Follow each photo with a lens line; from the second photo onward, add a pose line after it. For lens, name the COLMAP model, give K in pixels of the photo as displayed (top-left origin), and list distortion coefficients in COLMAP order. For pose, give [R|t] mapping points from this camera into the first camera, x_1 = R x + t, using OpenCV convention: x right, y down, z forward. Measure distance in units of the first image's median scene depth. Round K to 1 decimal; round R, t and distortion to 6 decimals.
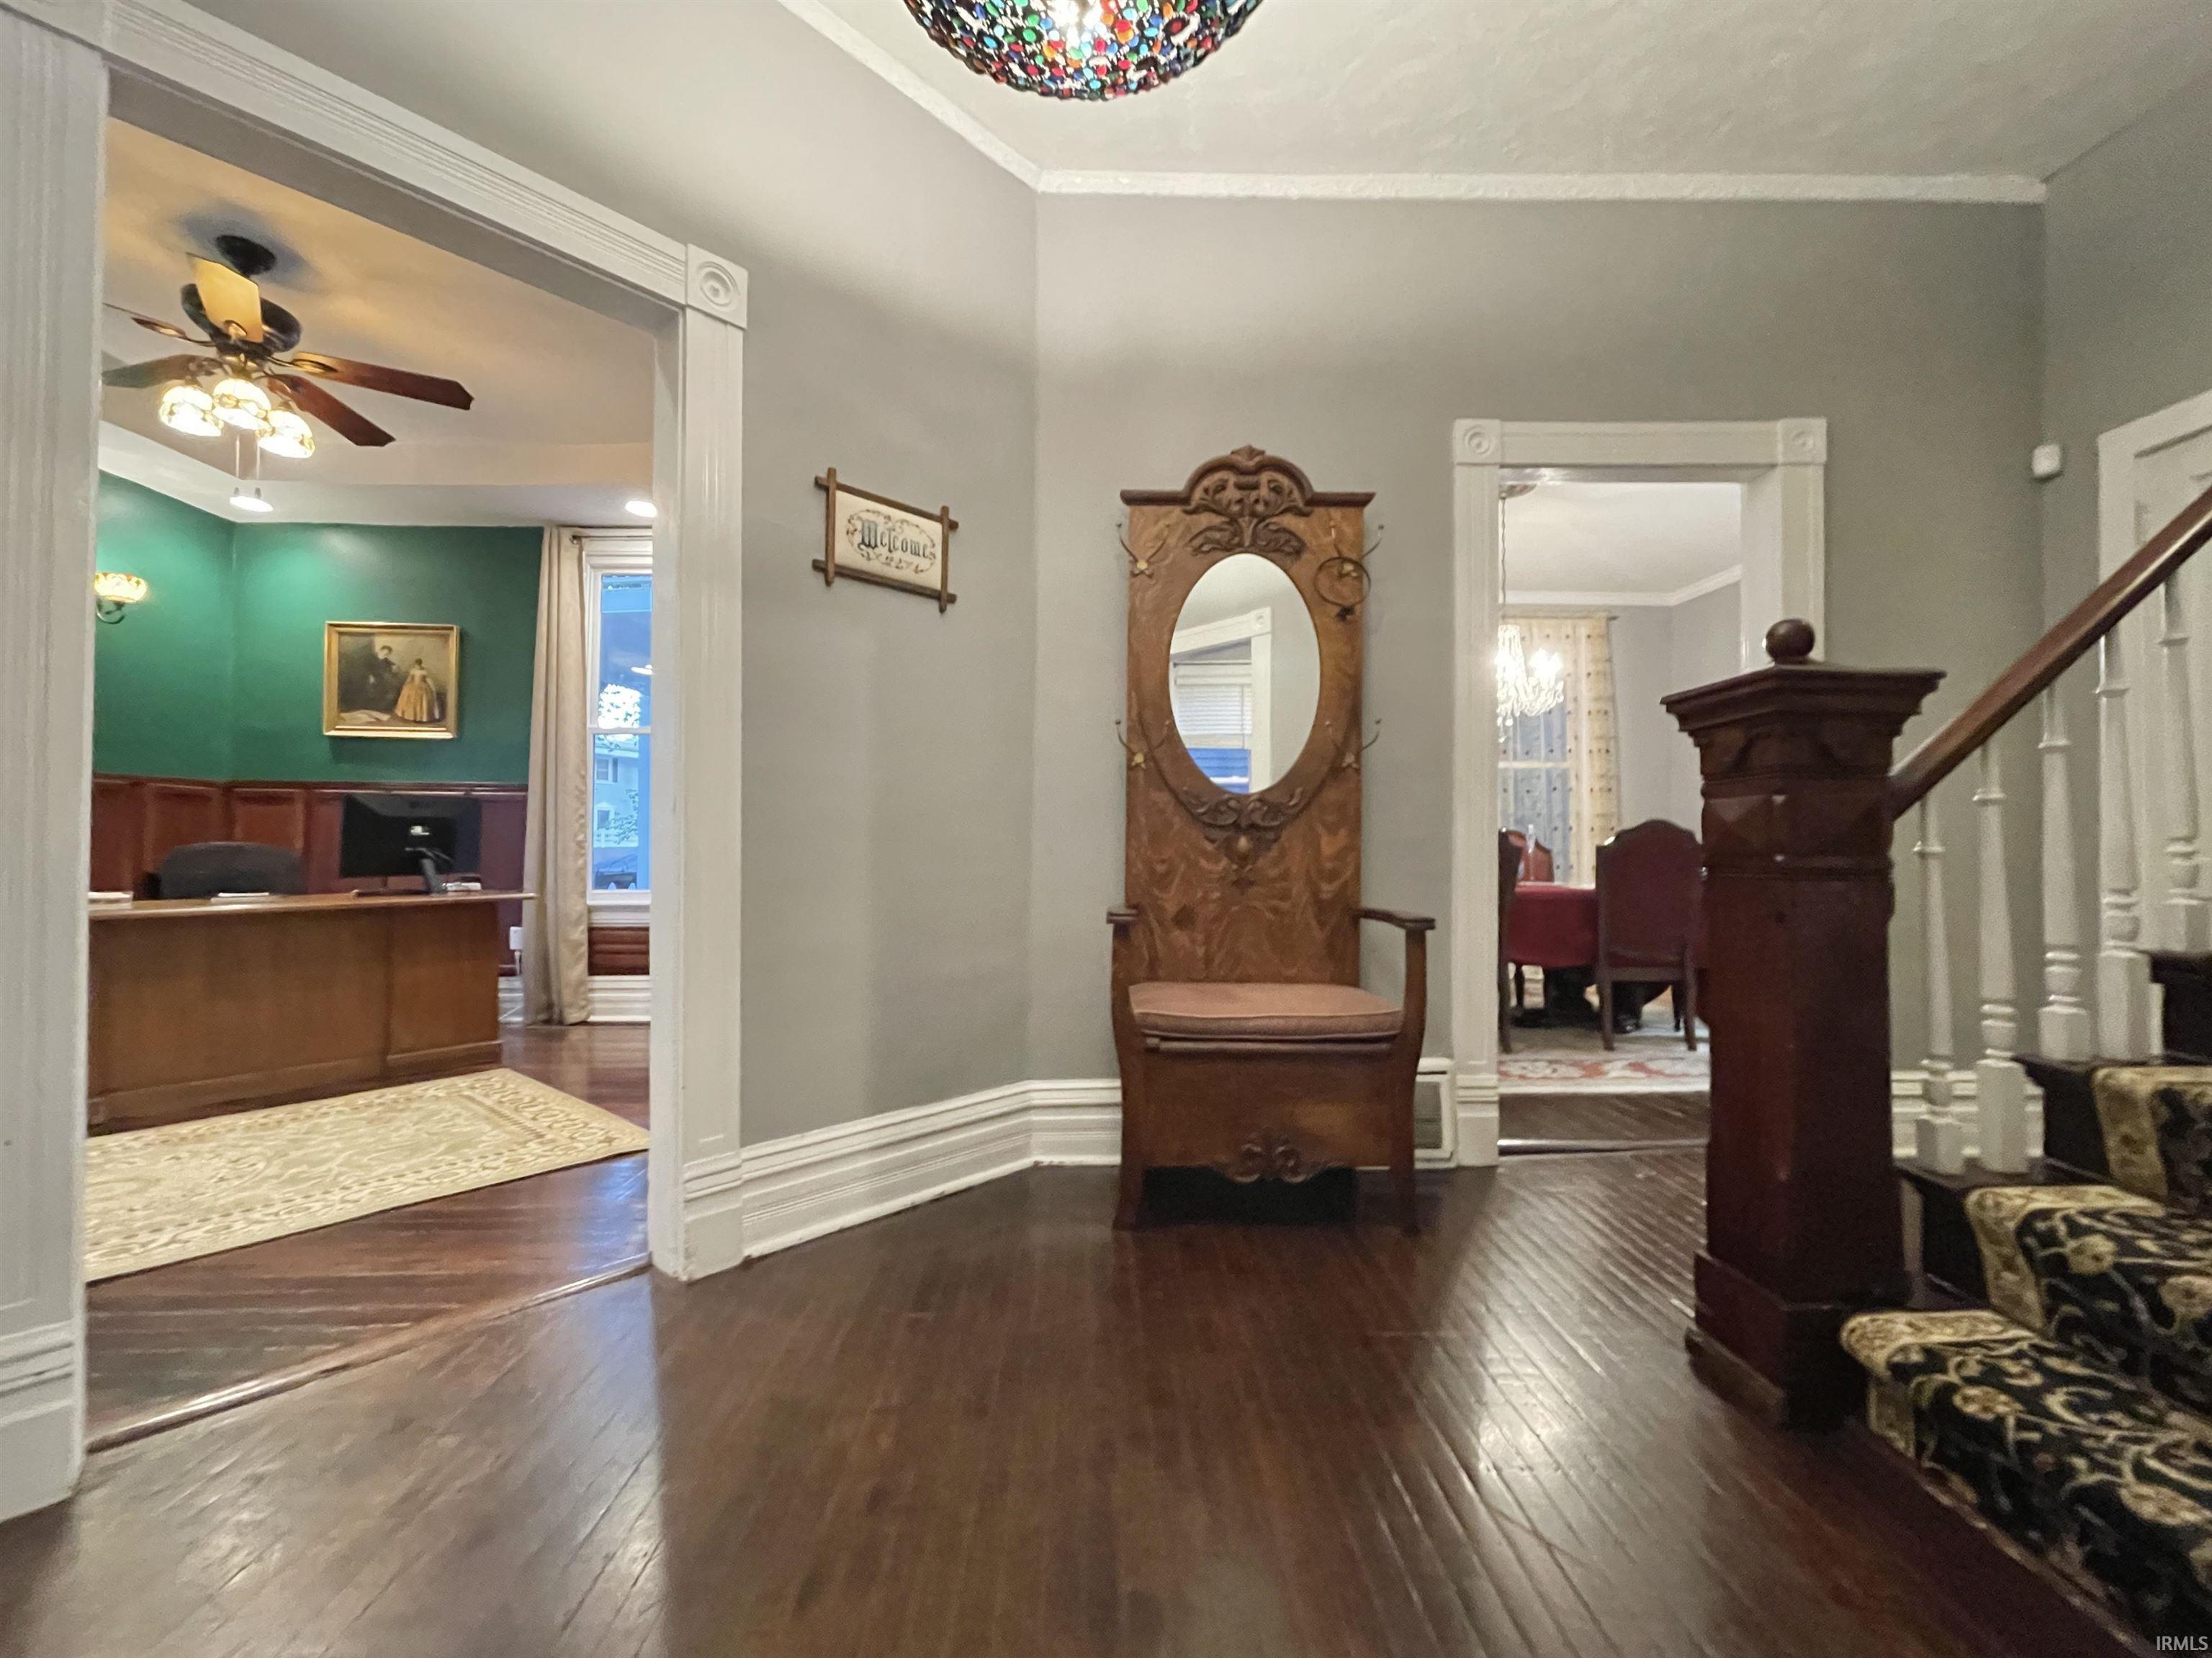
lens RADIAL K [[913.2, 0, 1091.9], [0, 913.2, 830.9], [0, 0, 1]] dist [0.000278, 0.000433]
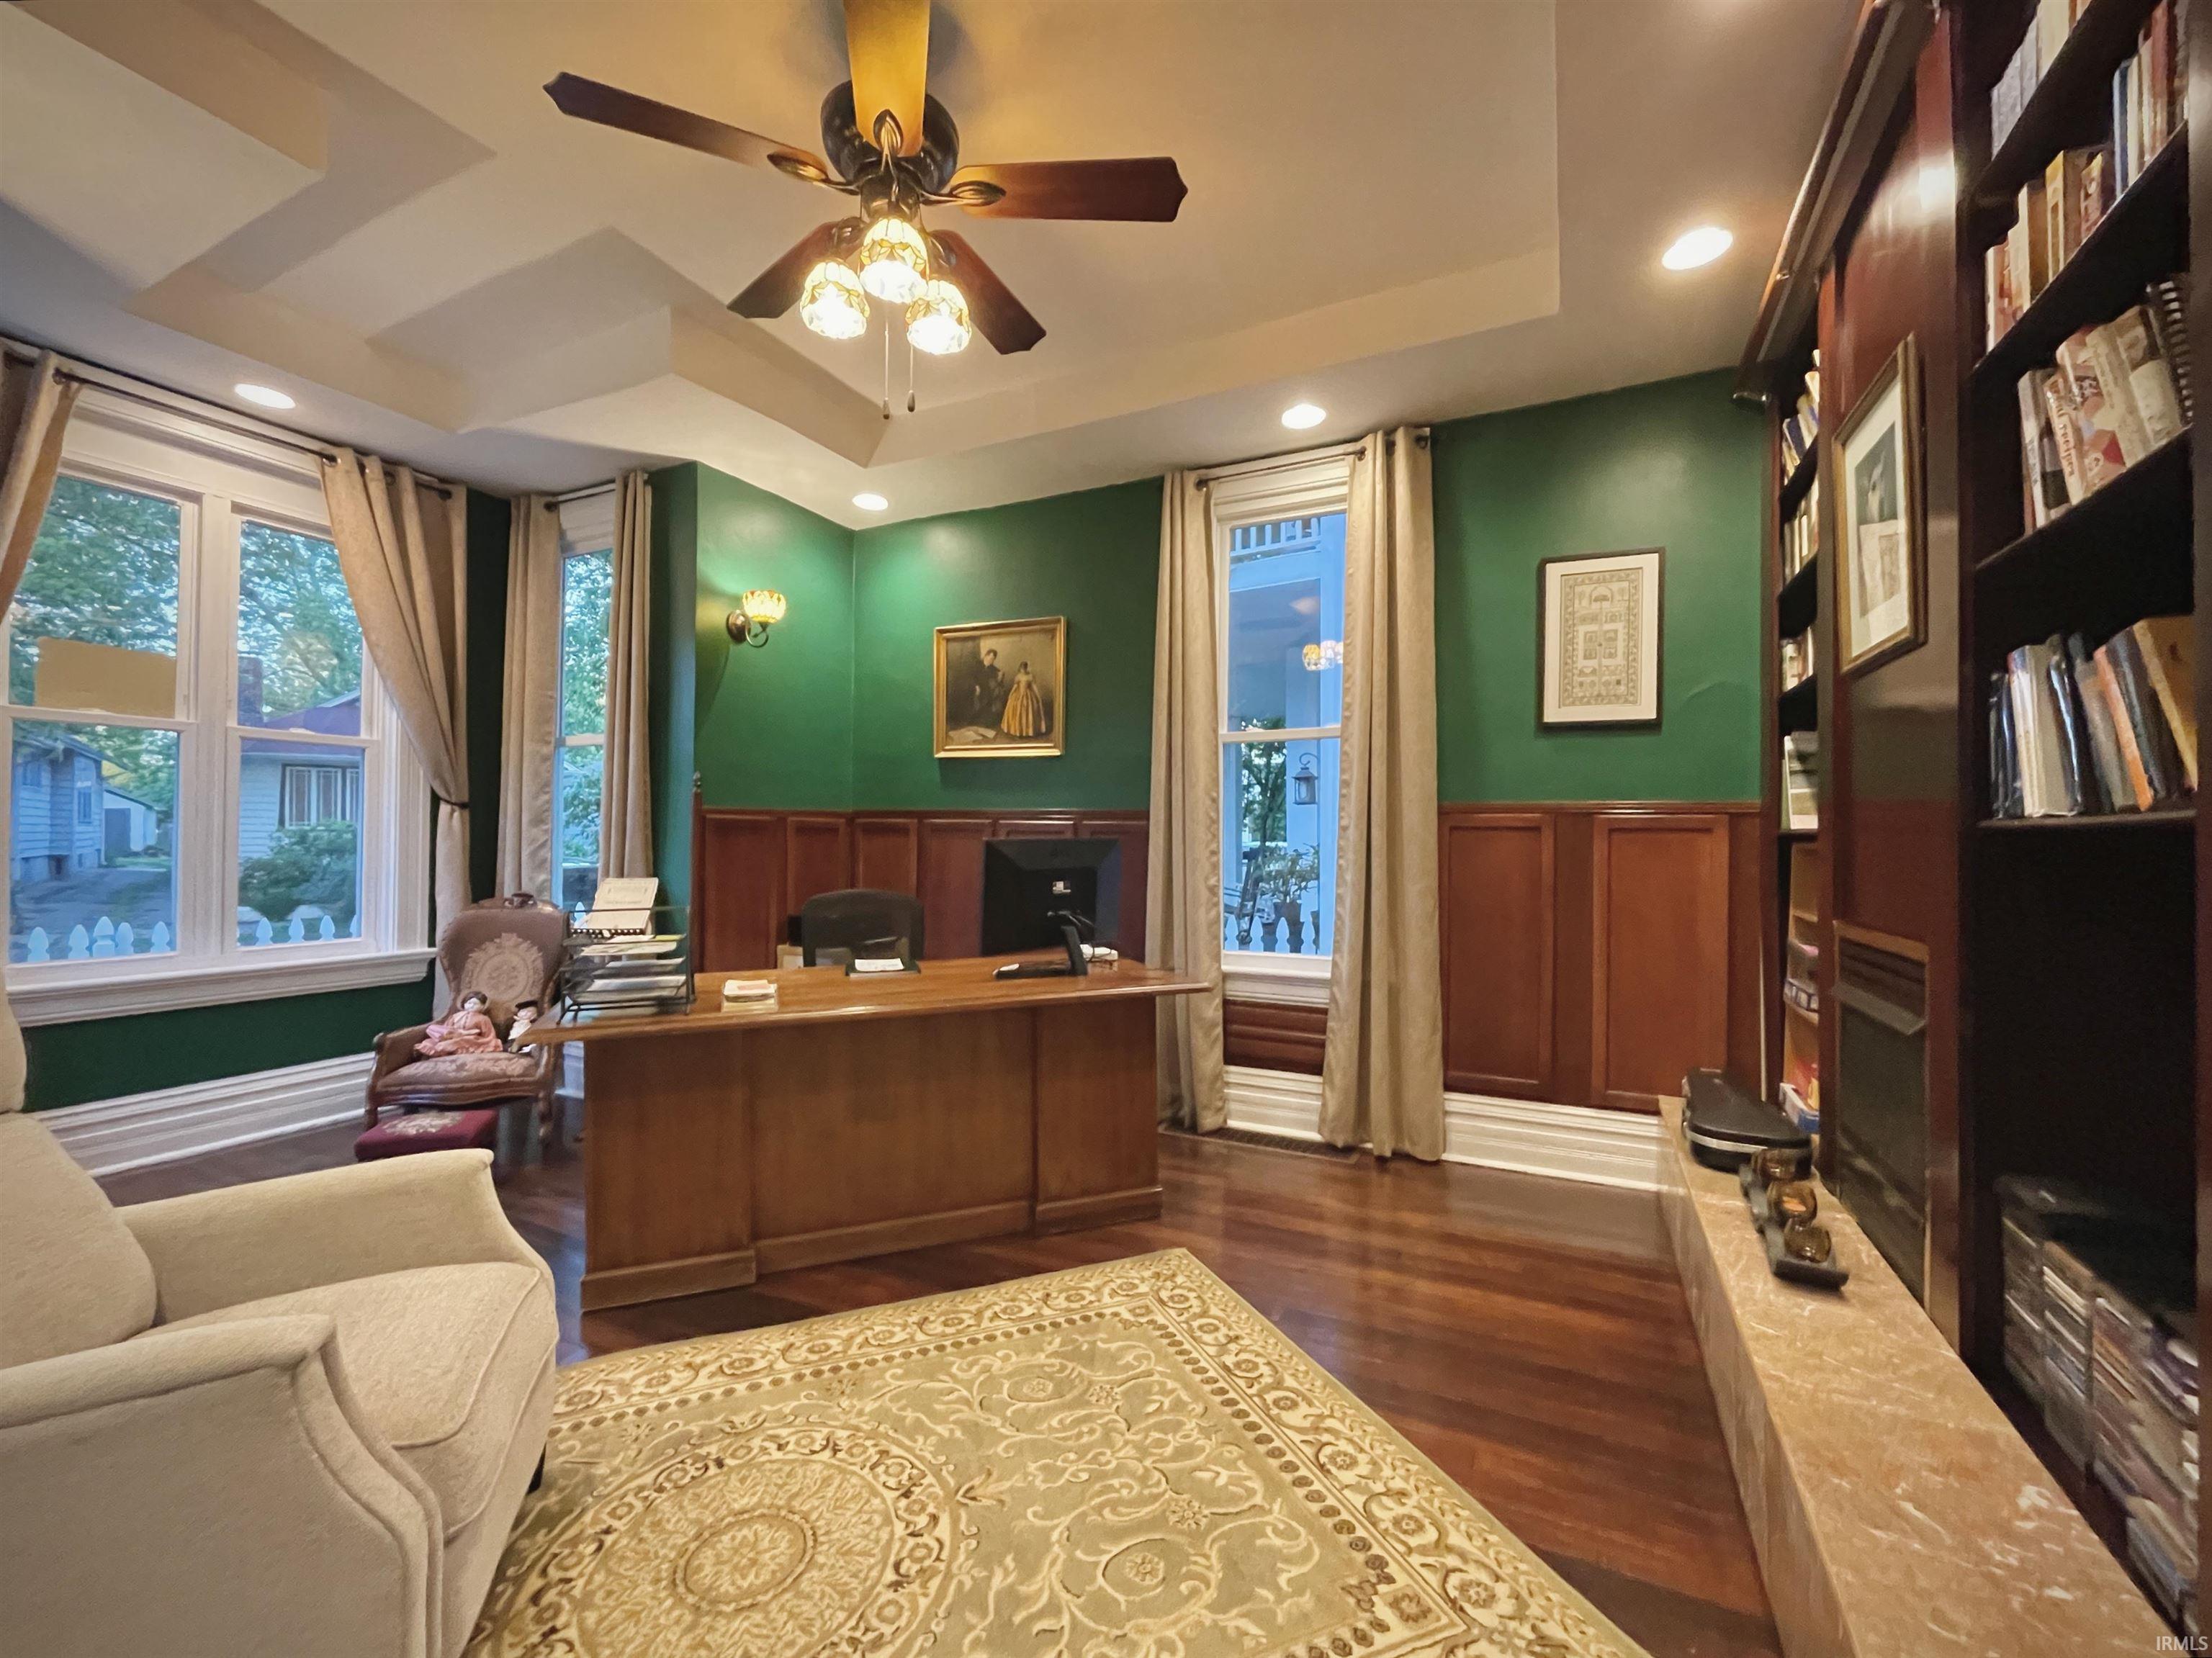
lens RADIAL K [[913.2, 0, 1091.9], [0, 913.2, 830.9], [0, 0, 1]] dist [0.000278, 0.000433]
pose [[0.887292, -0.001162, -0.461207, -0.301380], [0.007552, 0.999899, 0.012011, -0.043577], [0.461146, -0.014140, 0.887211, 0.288861]]
